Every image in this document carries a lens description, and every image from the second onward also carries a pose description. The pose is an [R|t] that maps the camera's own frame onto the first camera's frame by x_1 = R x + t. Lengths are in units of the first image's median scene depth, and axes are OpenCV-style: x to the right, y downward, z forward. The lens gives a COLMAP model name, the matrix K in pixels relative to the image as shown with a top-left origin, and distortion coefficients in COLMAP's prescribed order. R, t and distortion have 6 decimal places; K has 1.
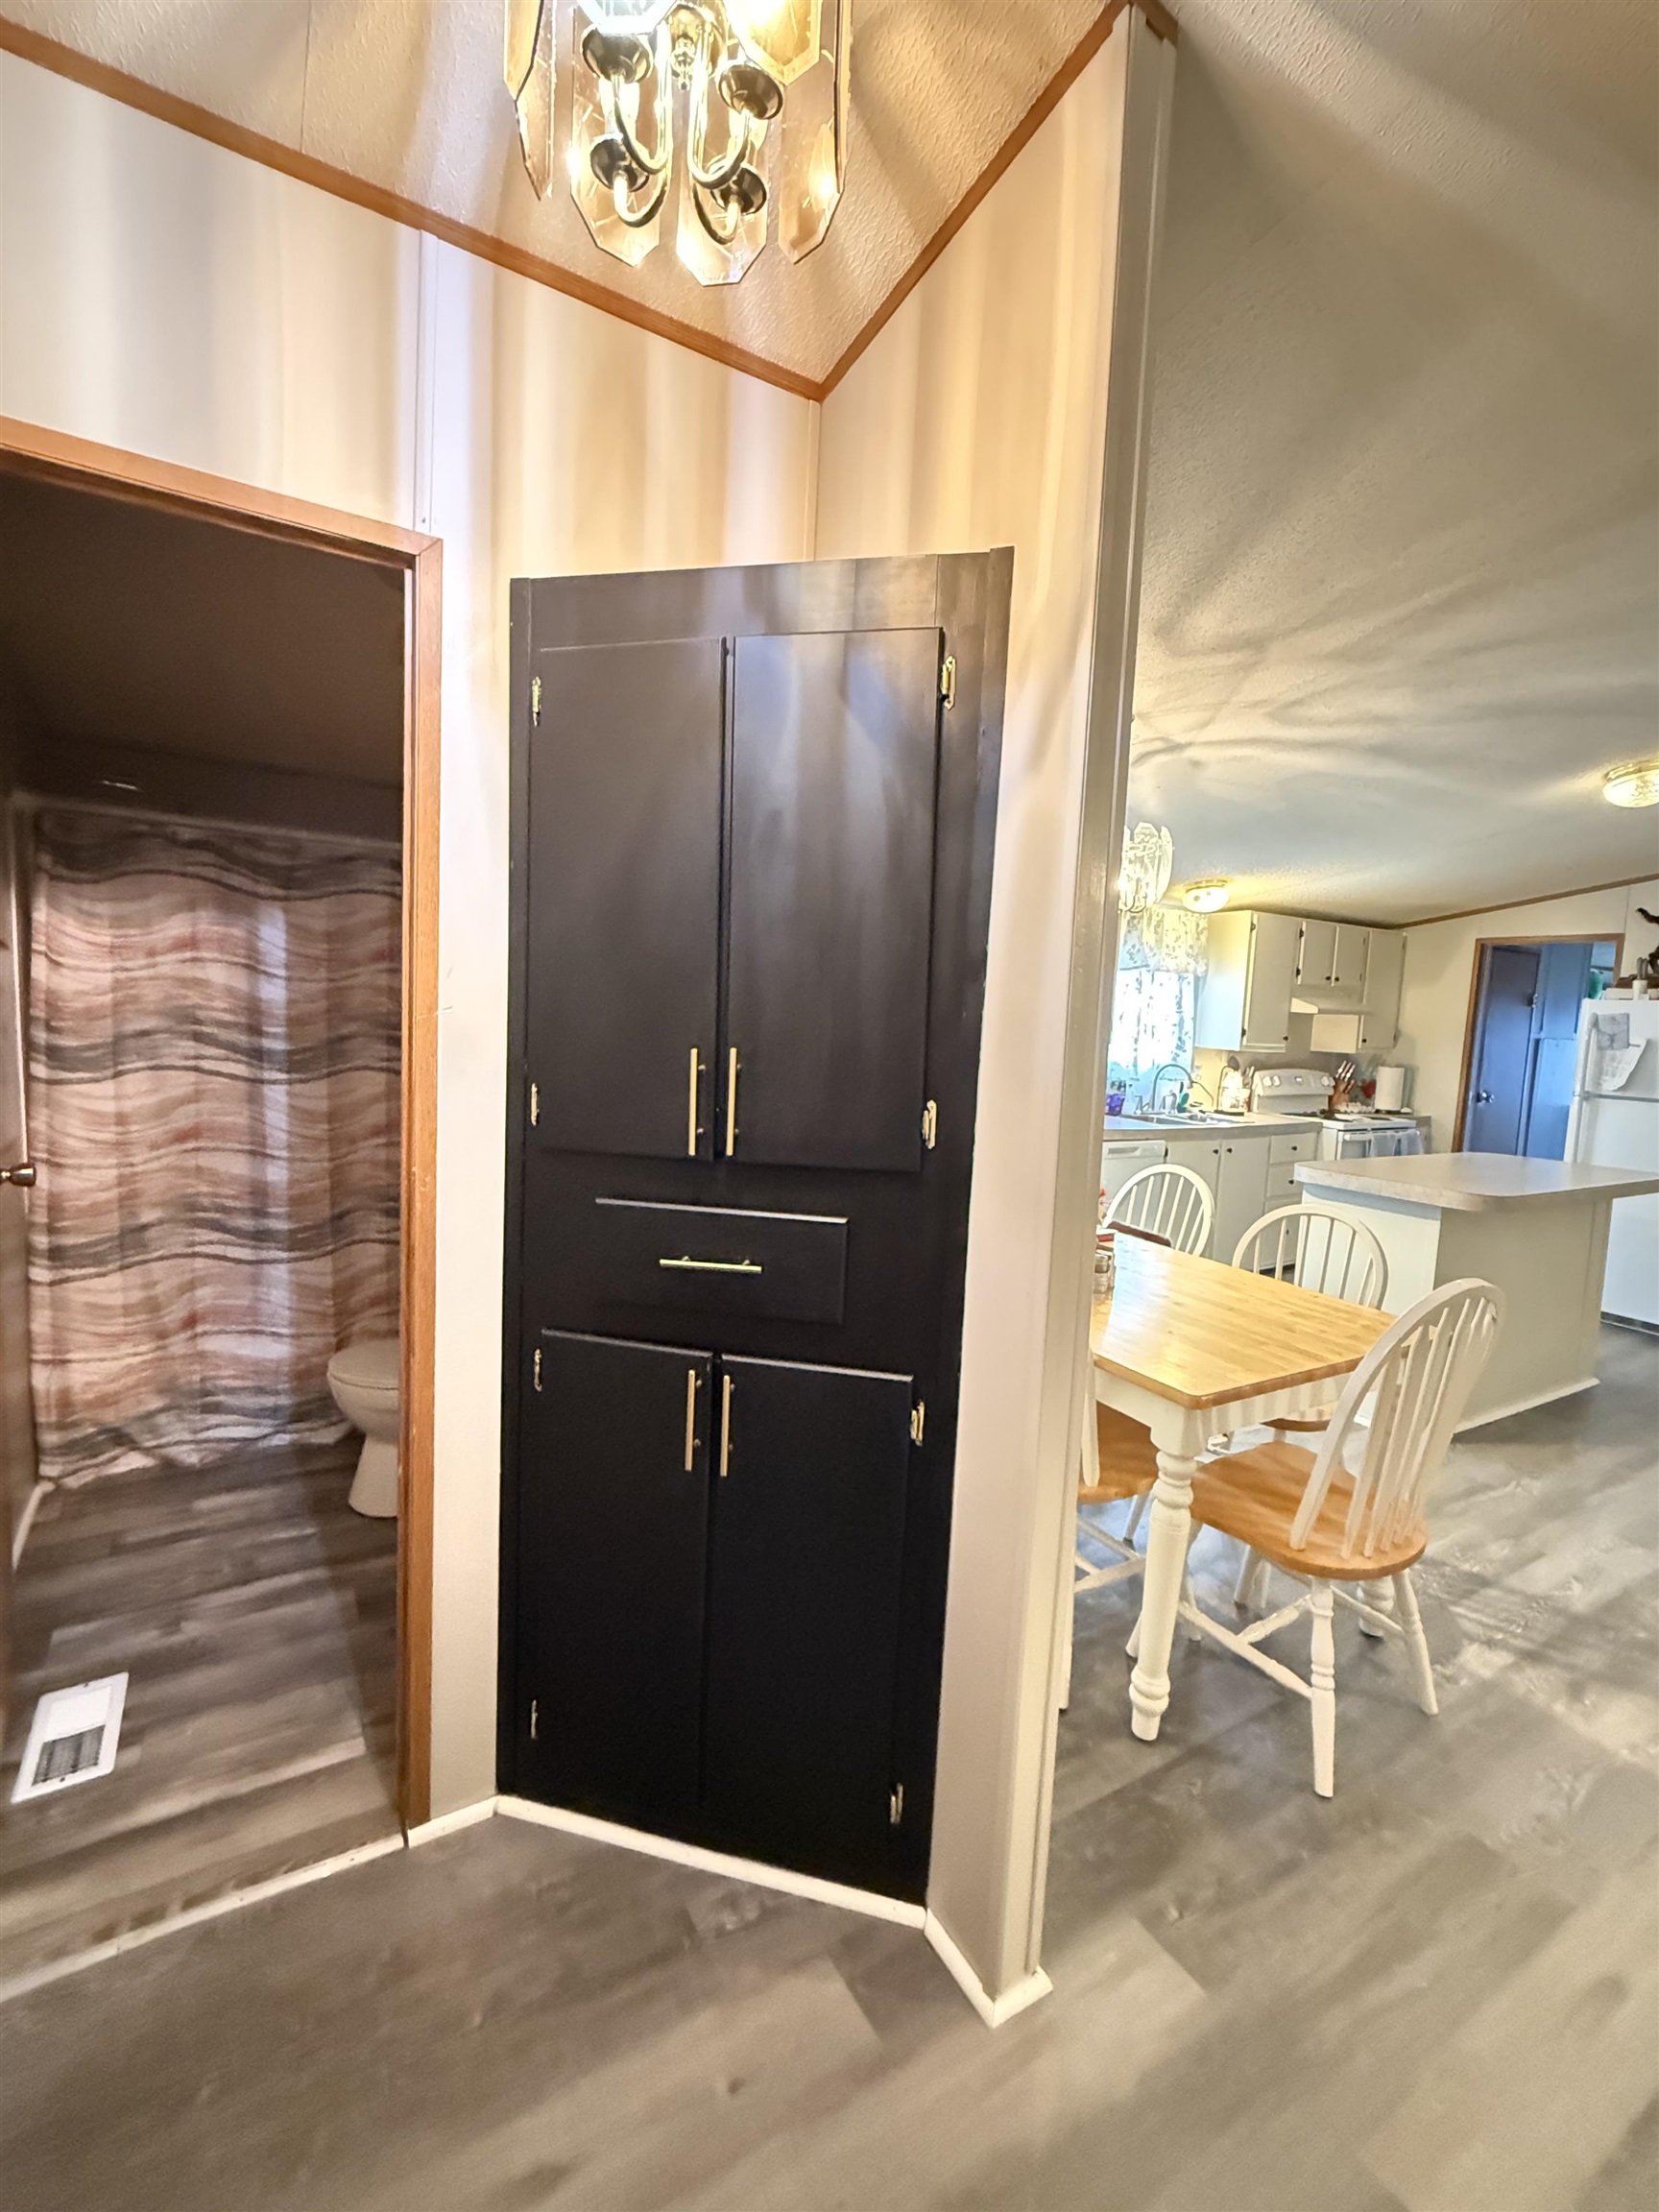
lens RADIAL K [[970.8, 0, 837.0], [0, 970.8, 1109.1], [0, 0, 1]] dist [0.001978, 0.000346]
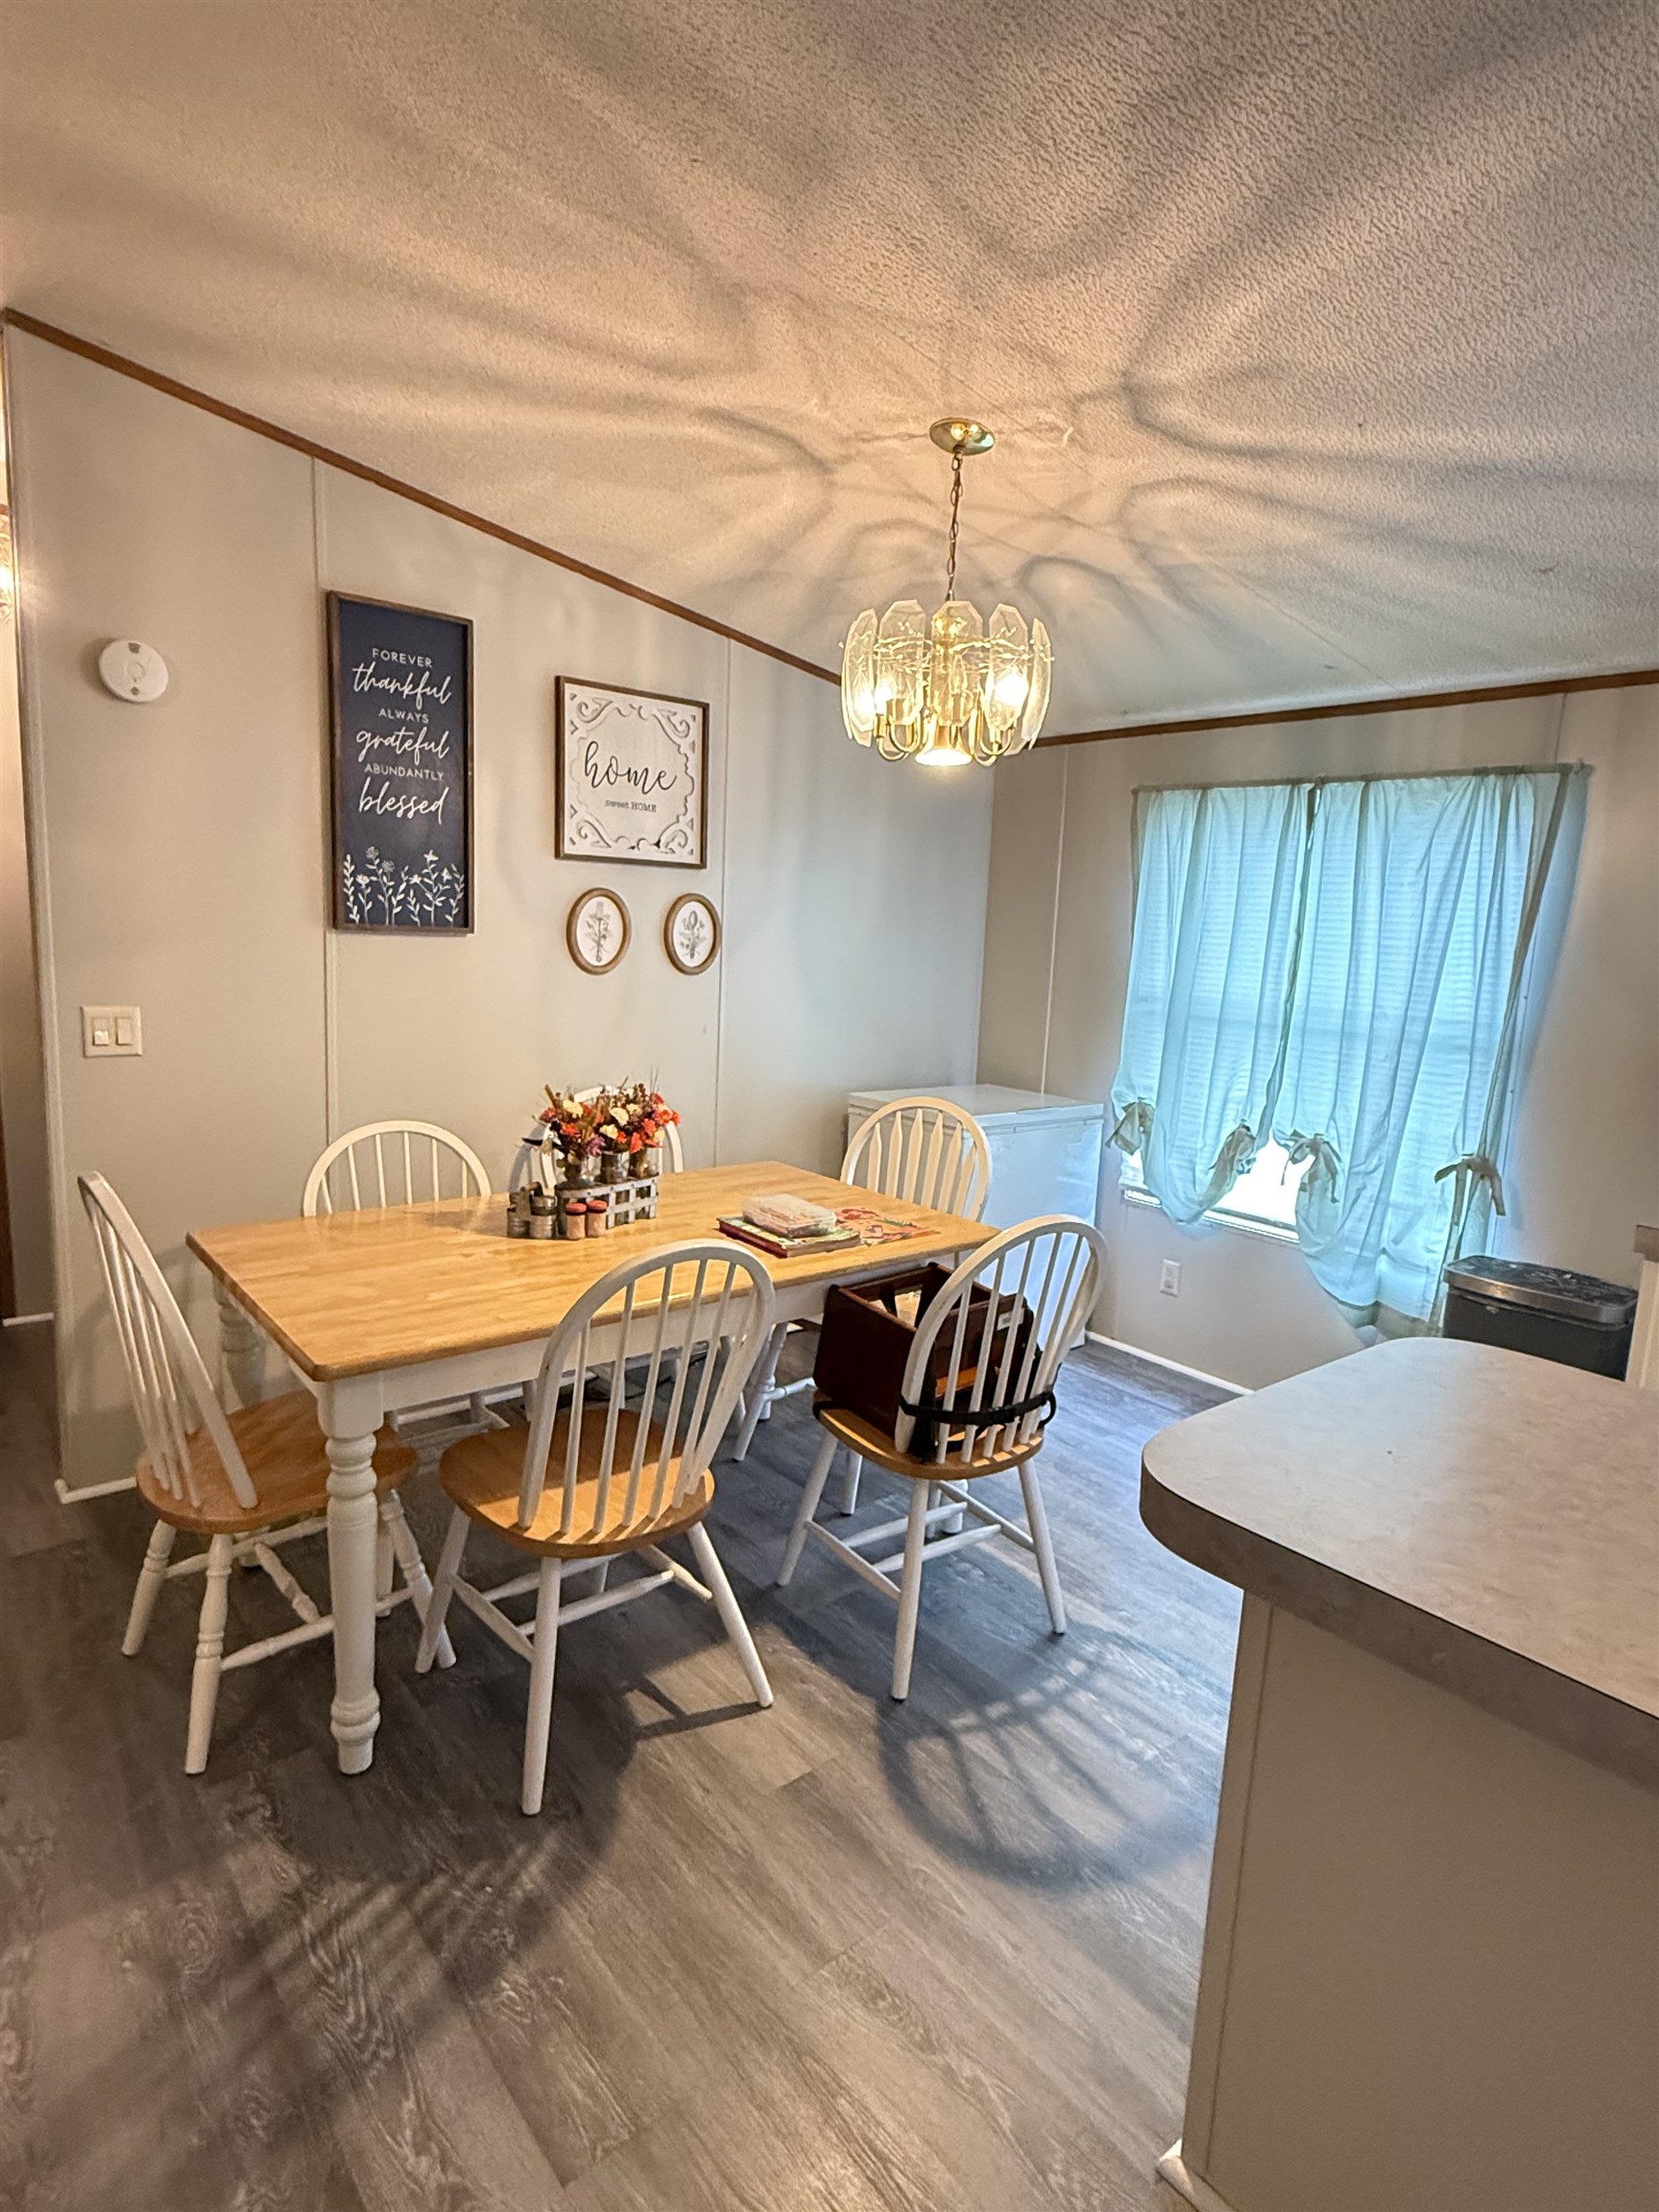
lens RADIAL K [[1175.6, 0, 835.6], [0, 1175.6, 1108.4], [0, 0, 1]] dist [-0.004049, 0.002134]
pose [[0.145729, 0.105871, -0.983643, 0.721108], [-0.136953, 0.986844, 0.085926, -0.027496], [0.979799, 0.122191, 0.158311, 0.597187]]
